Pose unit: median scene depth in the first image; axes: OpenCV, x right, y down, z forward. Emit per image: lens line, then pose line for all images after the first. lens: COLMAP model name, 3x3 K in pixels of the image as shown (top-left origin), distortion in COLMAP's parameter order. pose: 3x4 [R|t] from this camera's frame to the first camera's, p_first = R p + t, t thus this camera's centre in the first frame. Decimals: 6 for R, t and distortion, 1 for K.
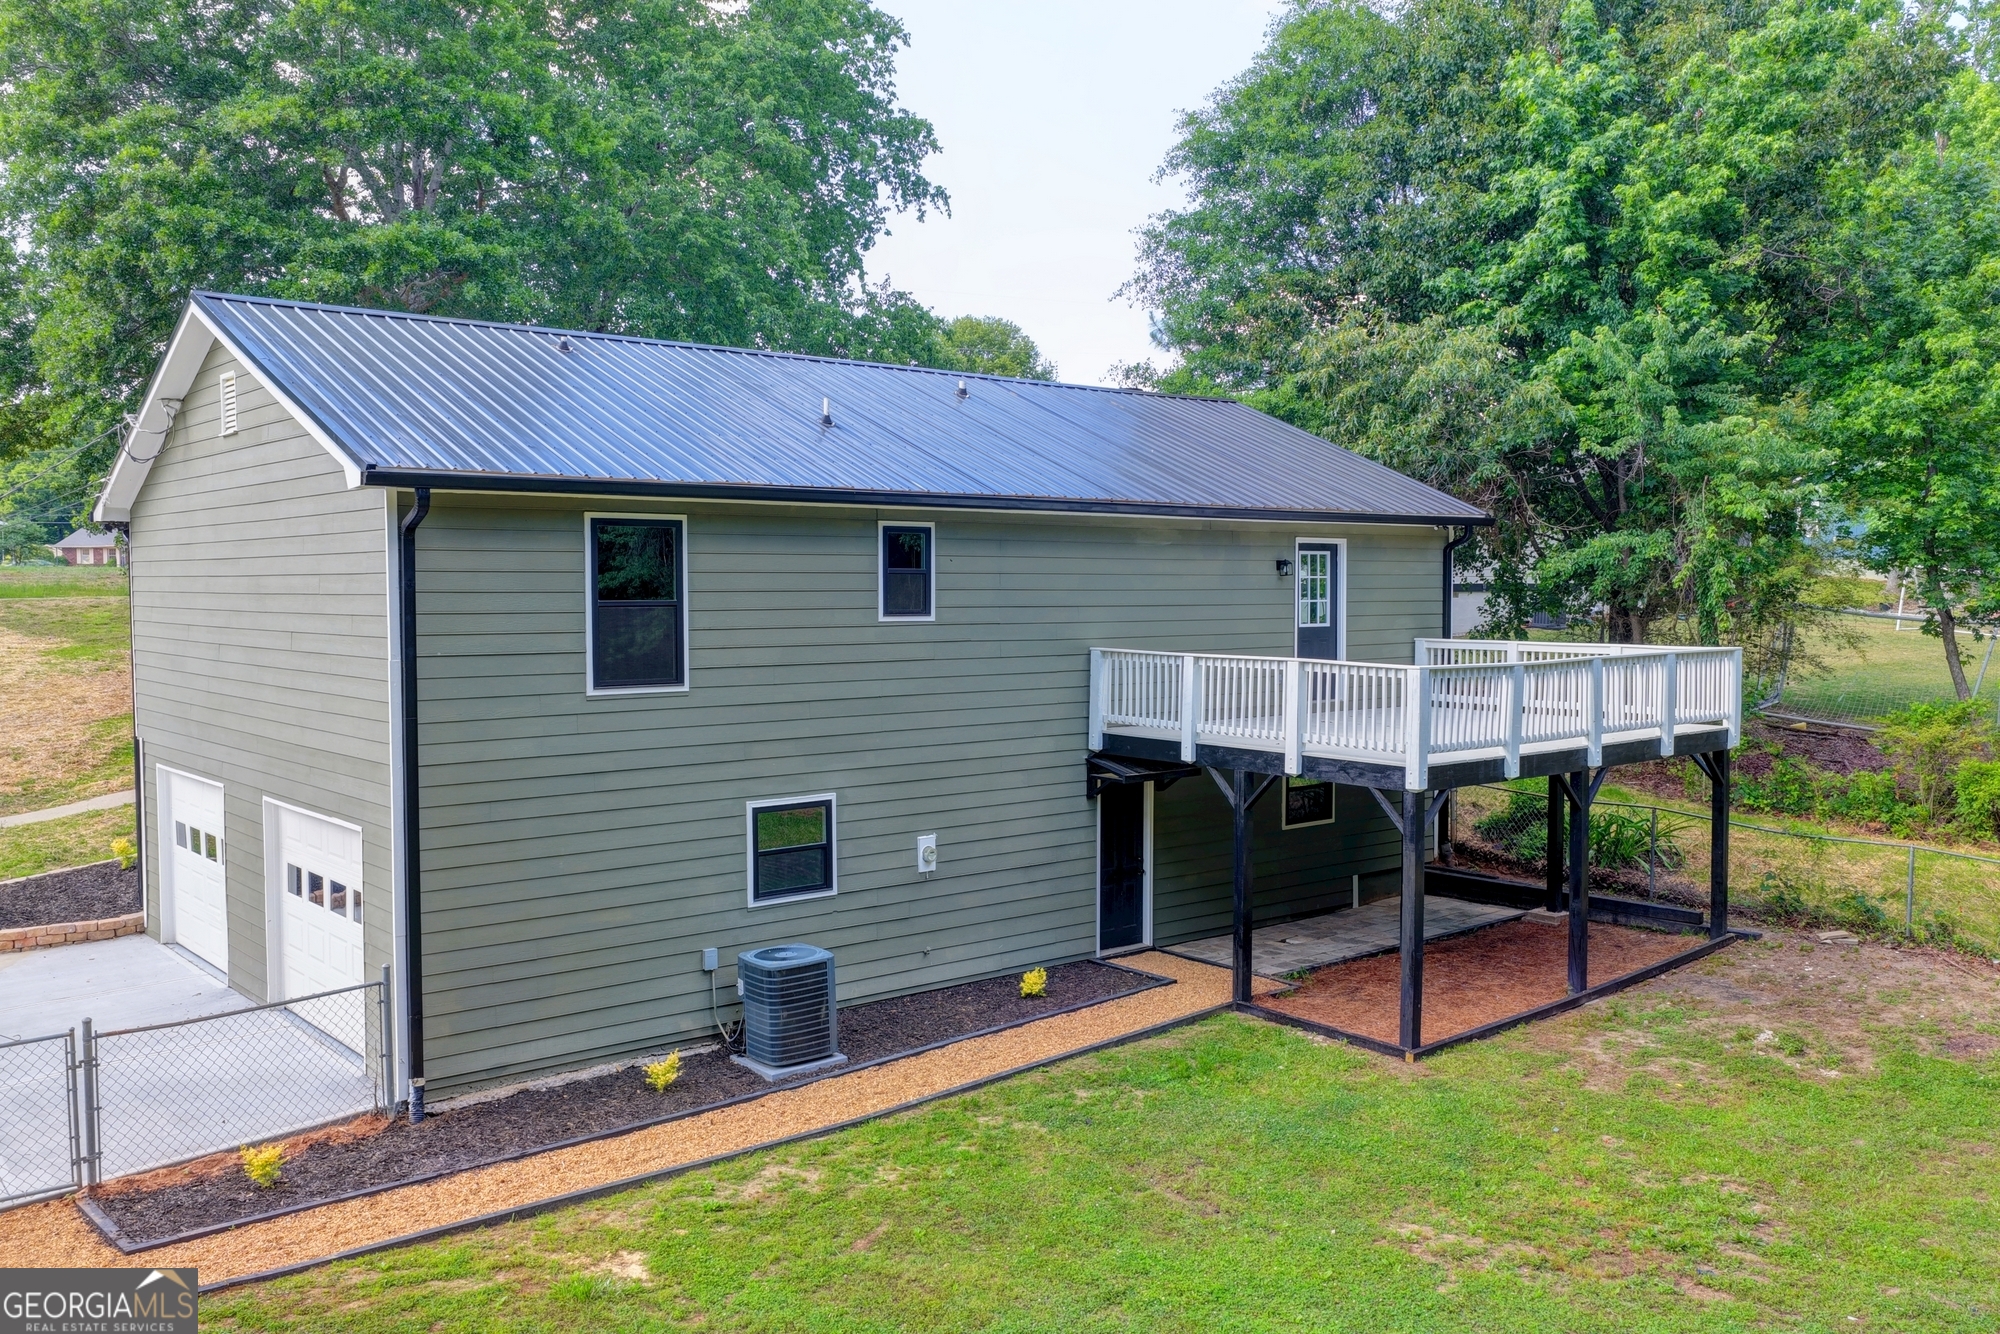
lens RADIAL K [[1663.2, 0, 1008.4], [0, 1663.2, 678.3], [0, 0, 1]] dist [-0.003537, 0.006133]
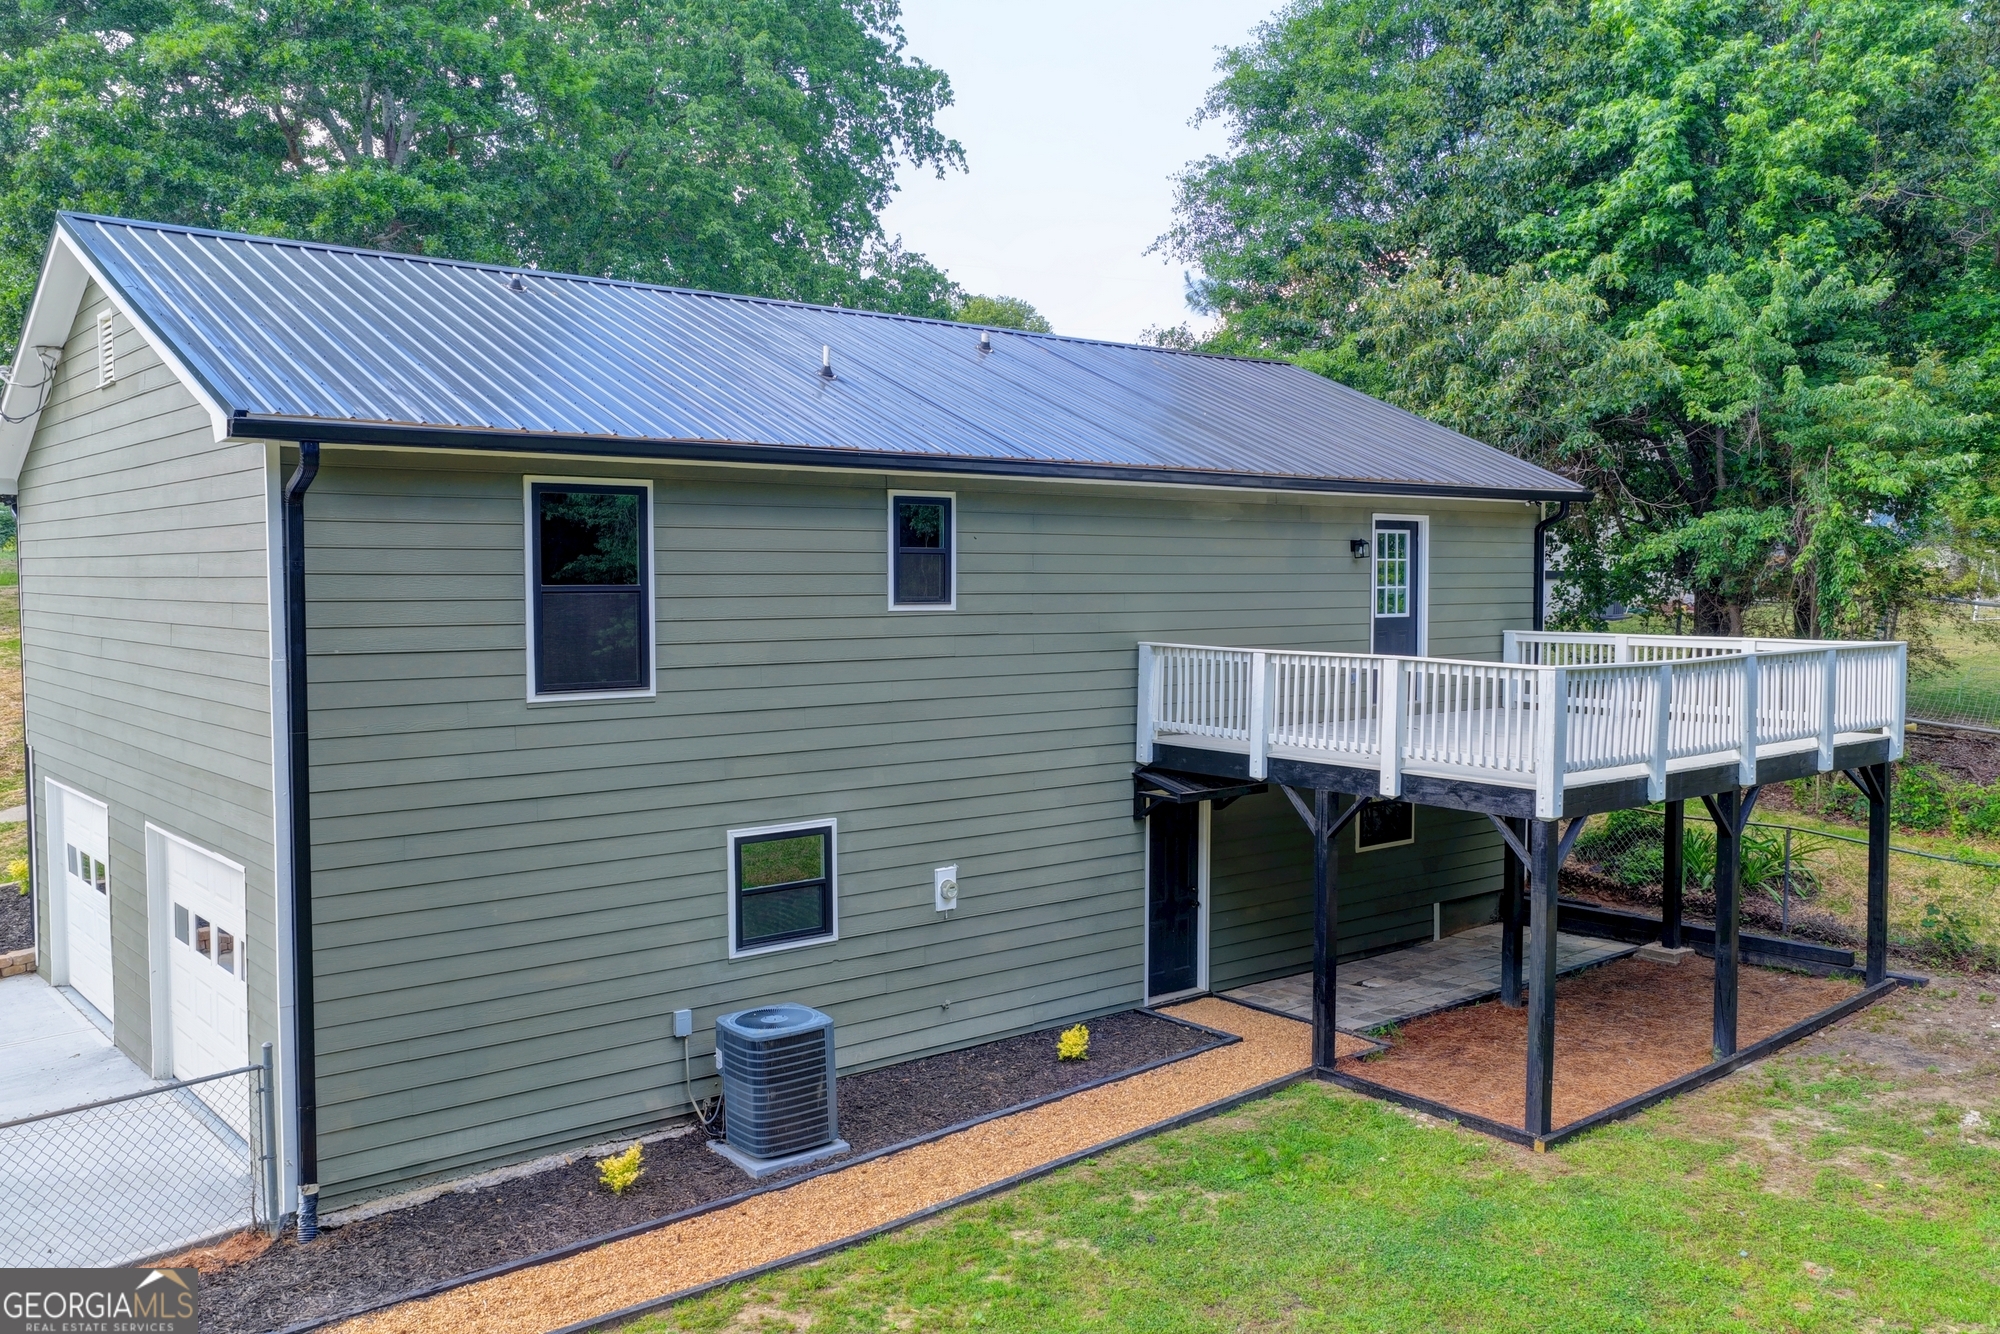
lens RADIAL K [[1665.7, 0, 1011.0], [0, 1665.7, 661.6], [0, 0, 1]] dist [-0.000224, 0.013492]
pose [[0.999991, 0.000299, -0.004240, -0.012539], [-0.000316, 0.999992, -0.004067, -0.005228], [0.004238, 0.004068, 0.999983, 0.159801]]
